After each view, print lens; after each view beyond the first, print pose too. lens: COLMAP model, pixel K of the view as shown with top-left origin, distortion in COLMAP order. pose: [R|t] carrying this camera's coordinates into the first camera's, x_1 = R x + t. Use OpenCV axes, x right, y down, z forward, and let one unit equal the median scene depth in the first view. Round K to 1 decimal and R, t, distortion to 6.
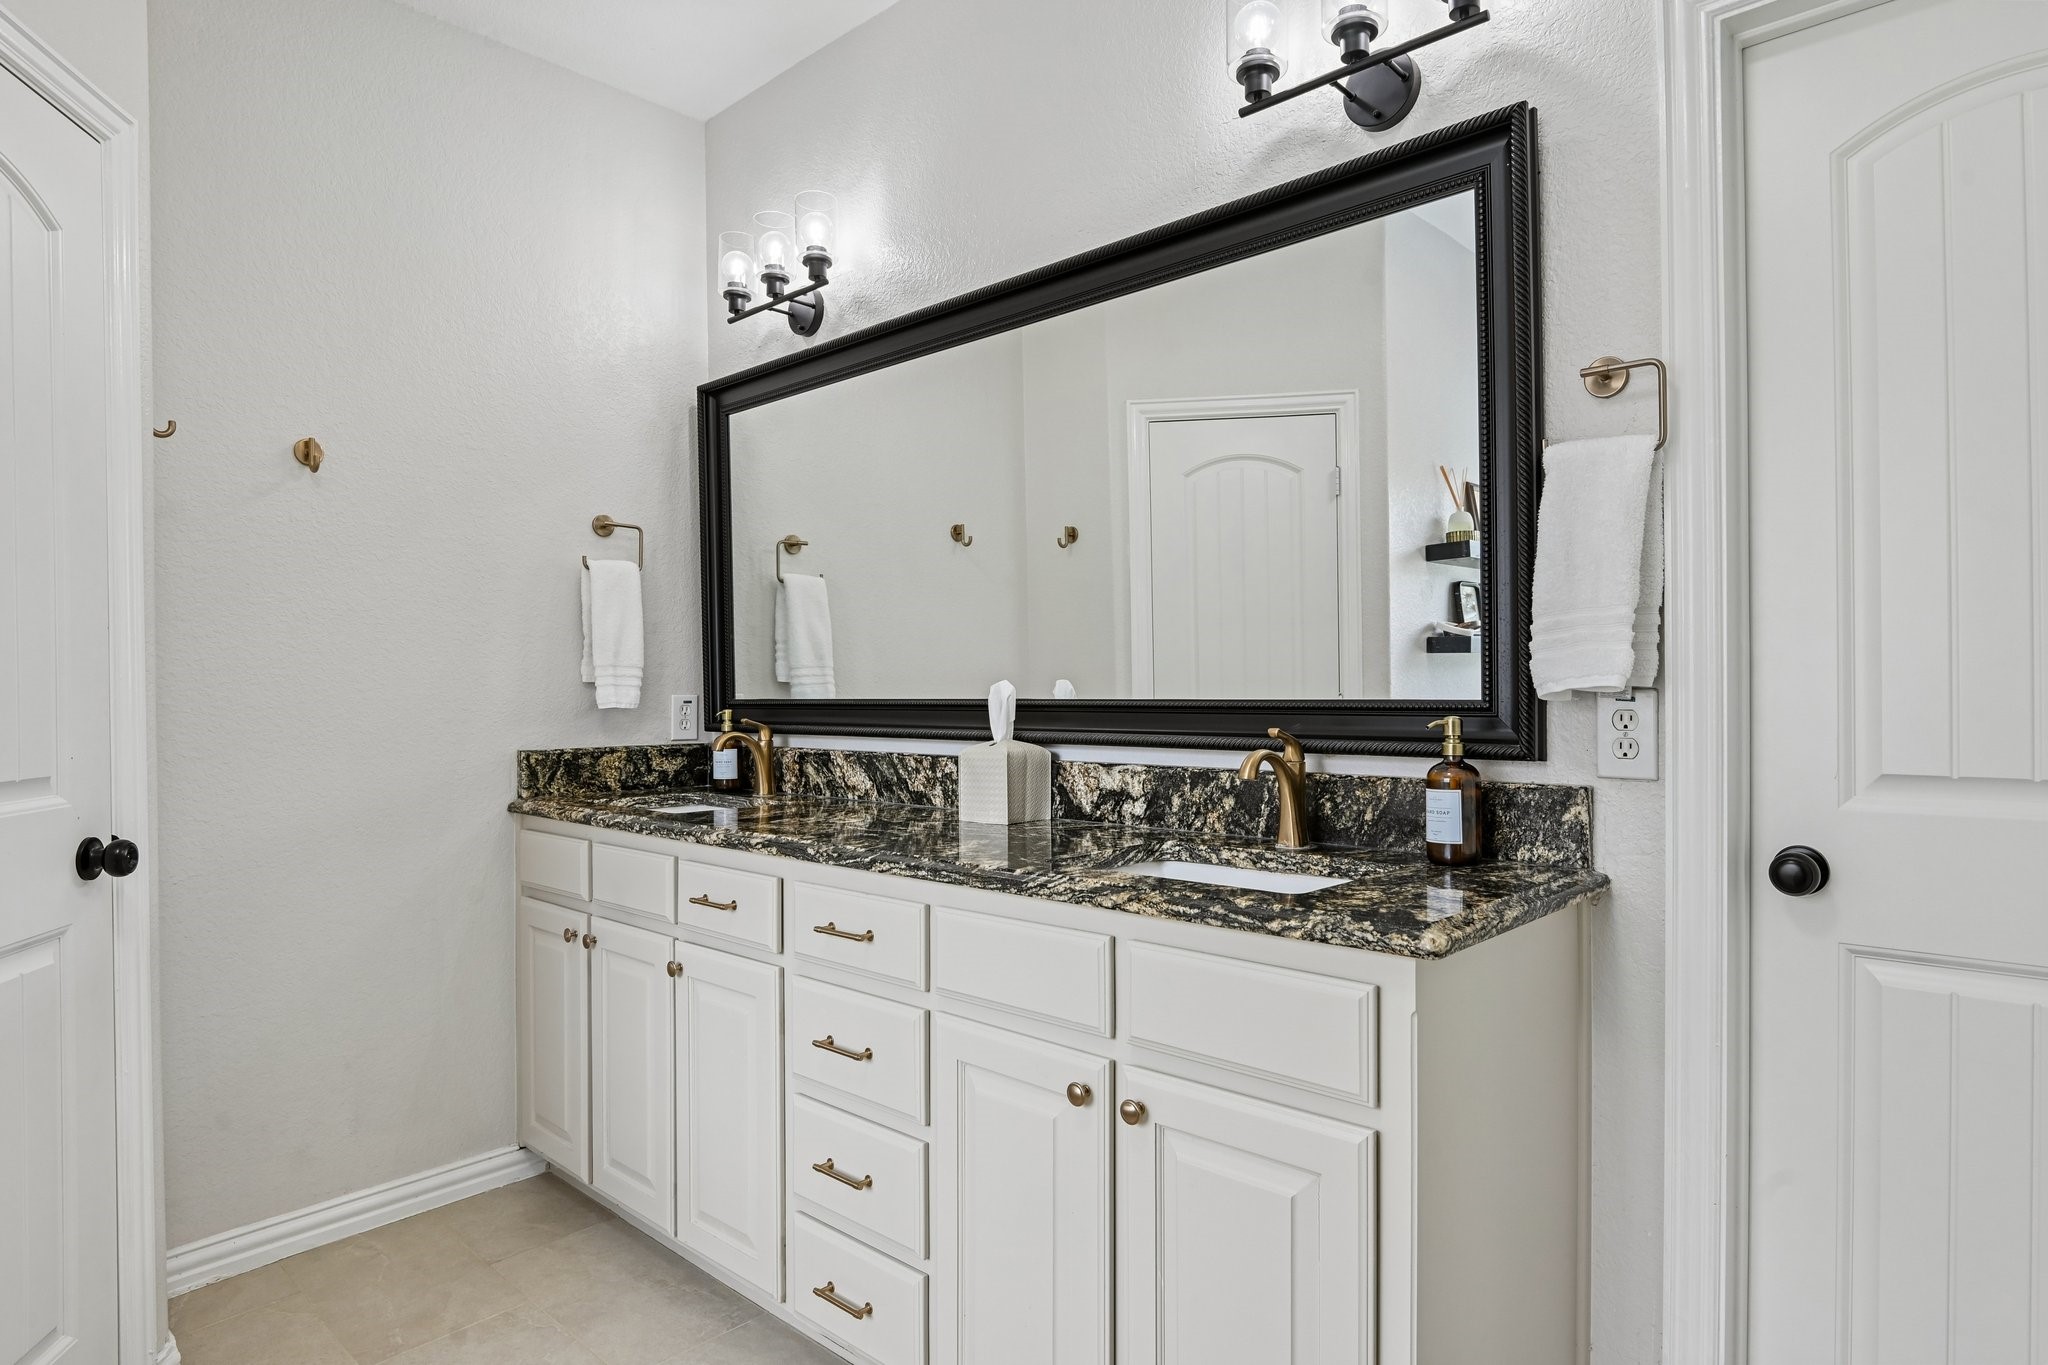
lens RADIAL K [[1074.1, 0, 1024.0], [0, 1074.1, 682.5], [0, 0, 1]] dist [-0.002345, -0.000134]
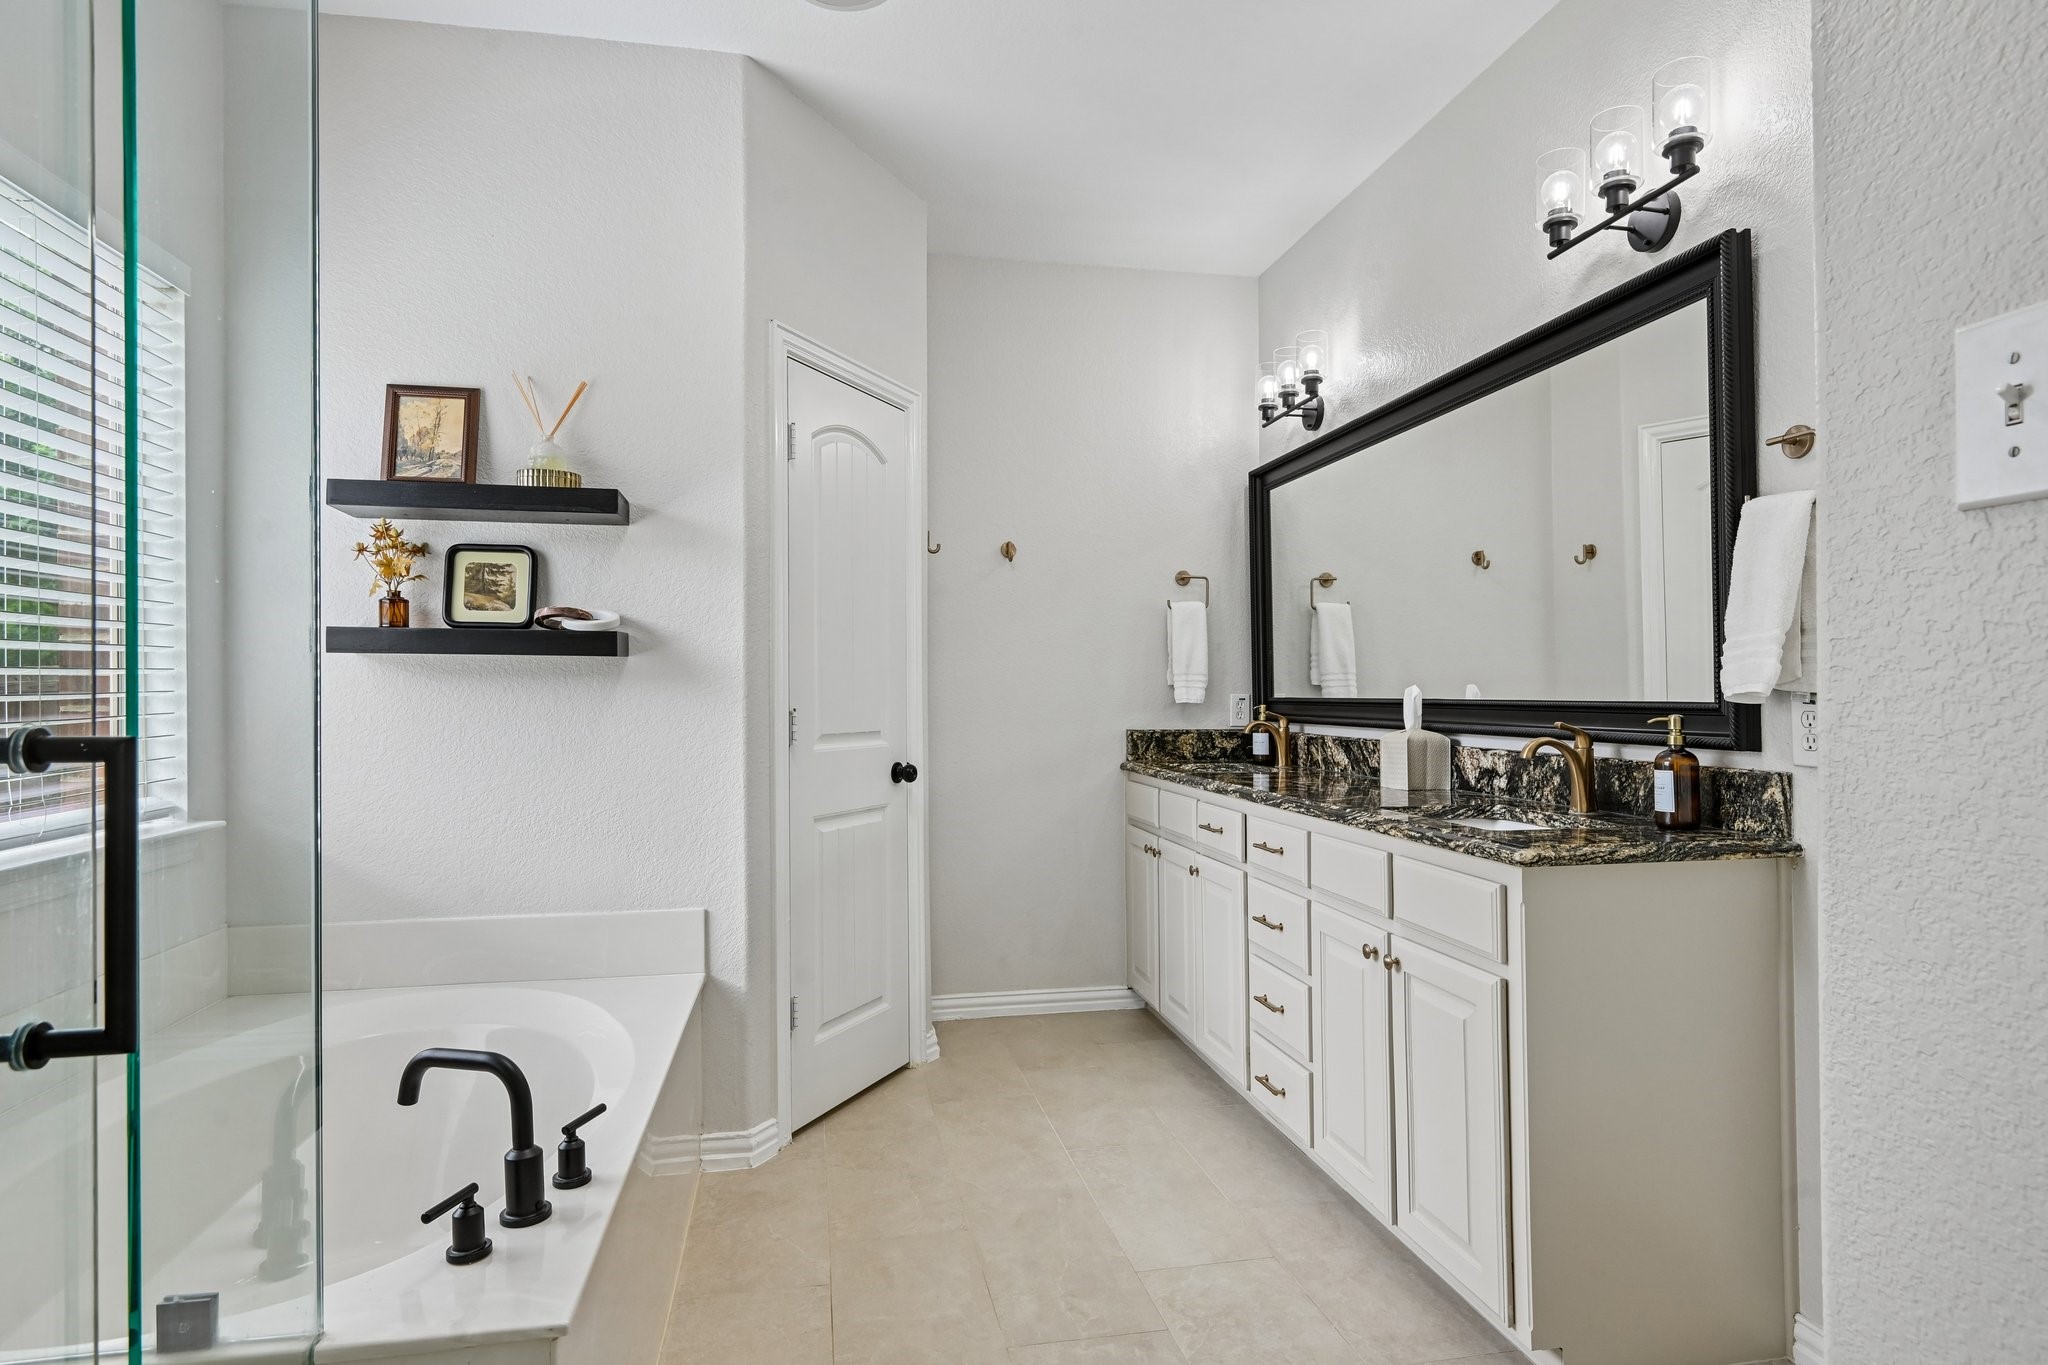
lens RADIAL K [[1112.1, 0, 1050.2], [0, 1112.1, 690.0], [0, 0, 1]] dist [-0.000580, 0.000393]
pose [[0.802029, 0.004043, -0.597271, 0.452669], [0.000528, 0.999972, 0.007478, -0.006476], [0.597285, -0.006313, 0.802004, -0.400667]]
